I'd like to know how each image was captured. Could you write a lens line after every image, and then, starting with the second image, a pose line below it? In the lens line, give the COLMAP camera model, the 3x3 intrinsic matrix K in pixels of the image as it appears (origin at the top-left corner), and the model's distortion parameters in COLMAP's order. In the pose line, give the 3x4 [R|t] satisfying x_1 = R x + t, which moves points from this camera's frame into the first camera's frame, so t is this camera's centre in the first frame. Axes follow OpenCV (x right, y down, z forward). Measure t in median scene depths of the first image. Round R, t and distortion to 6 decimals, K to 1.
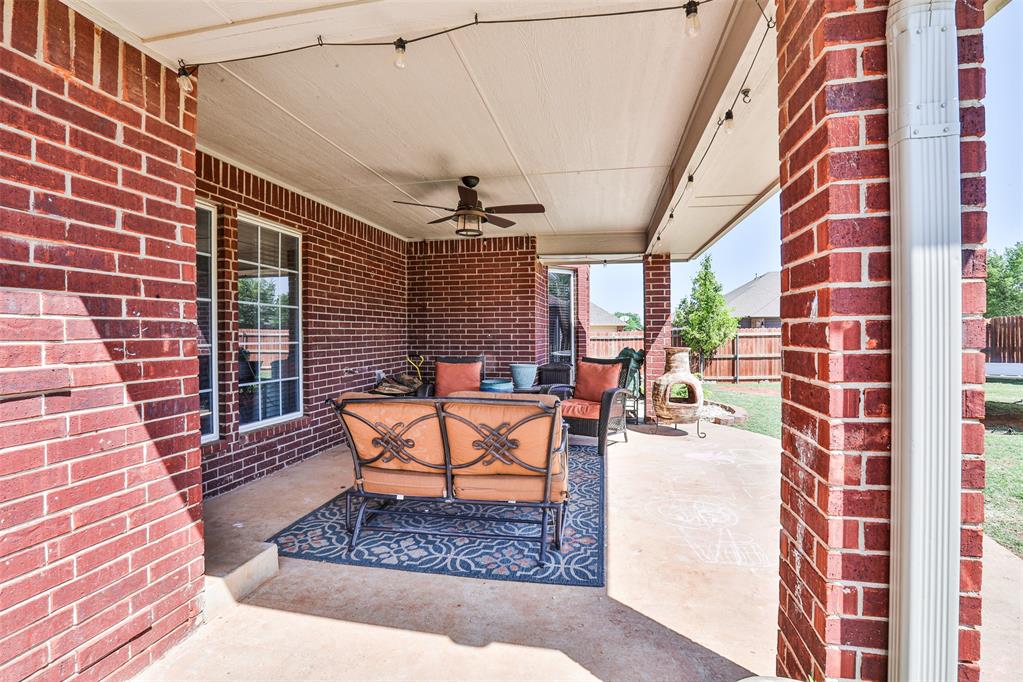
lens RADIAL K [[466.7, 0, 509.6], [0, 466.7, 339.0], [0, 0, 1]] dist [-0.048612, 0.016085]
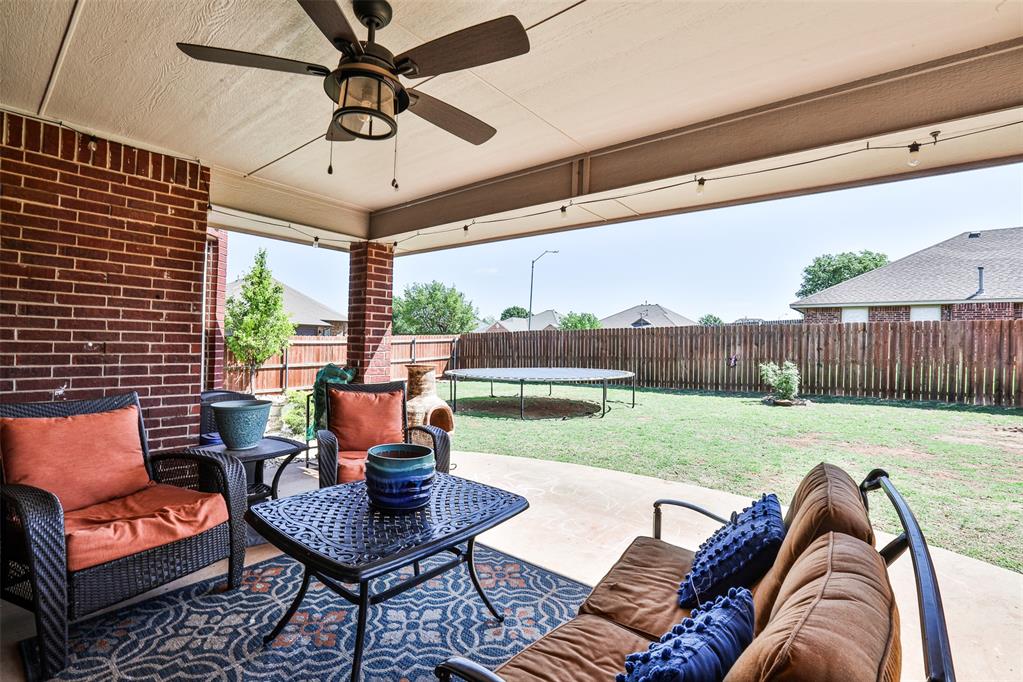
lens RADIAL K [[466.7, 0, 512.4], [0, 466.7, 343.1], [0, 0, 1]] dist [-0.048612, 0.016085]
pose [[0.466398, 0.017245, 0.884407, -0.249903], [-0.016311, 0.999808, -0.010893, -0.011438], [-0.884424, -0.009345, 0.466590, 0.416752]]
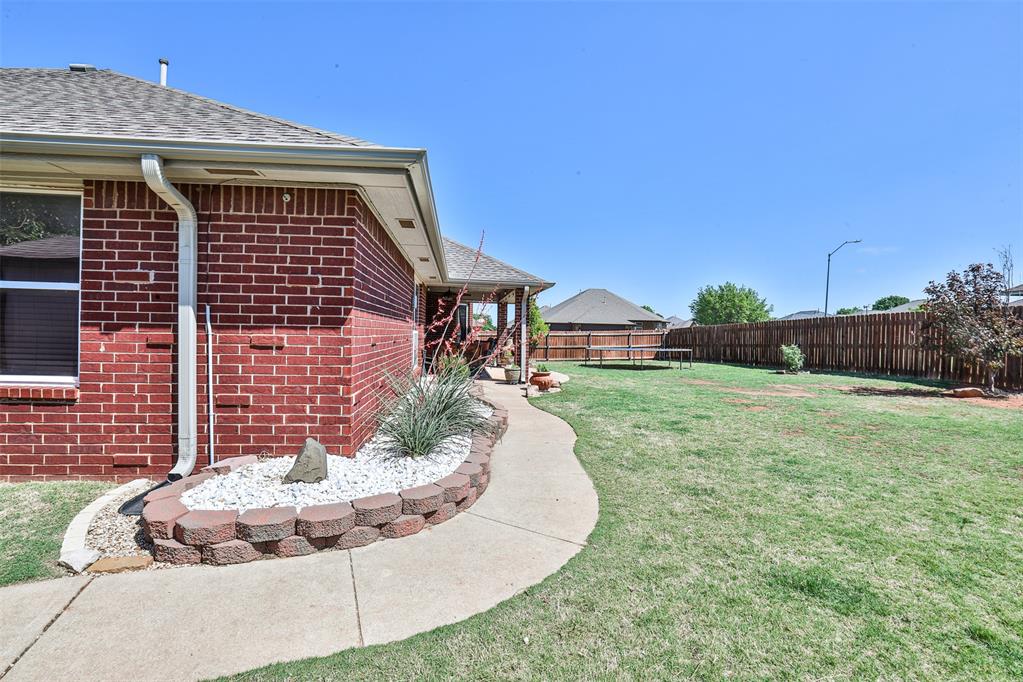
lens RADIAL K [[466.7, 0, 510.3], [0, 466.7, 340.9], [0, 0, 1]] dist [-0.048612, 0.016085]
pose [[0.950563, 0.021437, 0.309791, -0.461723], [-0.024632, 0.999676, 0.006403, 0.021438], [-0.309553, -0.013717, 0.950783, -1.546104]]
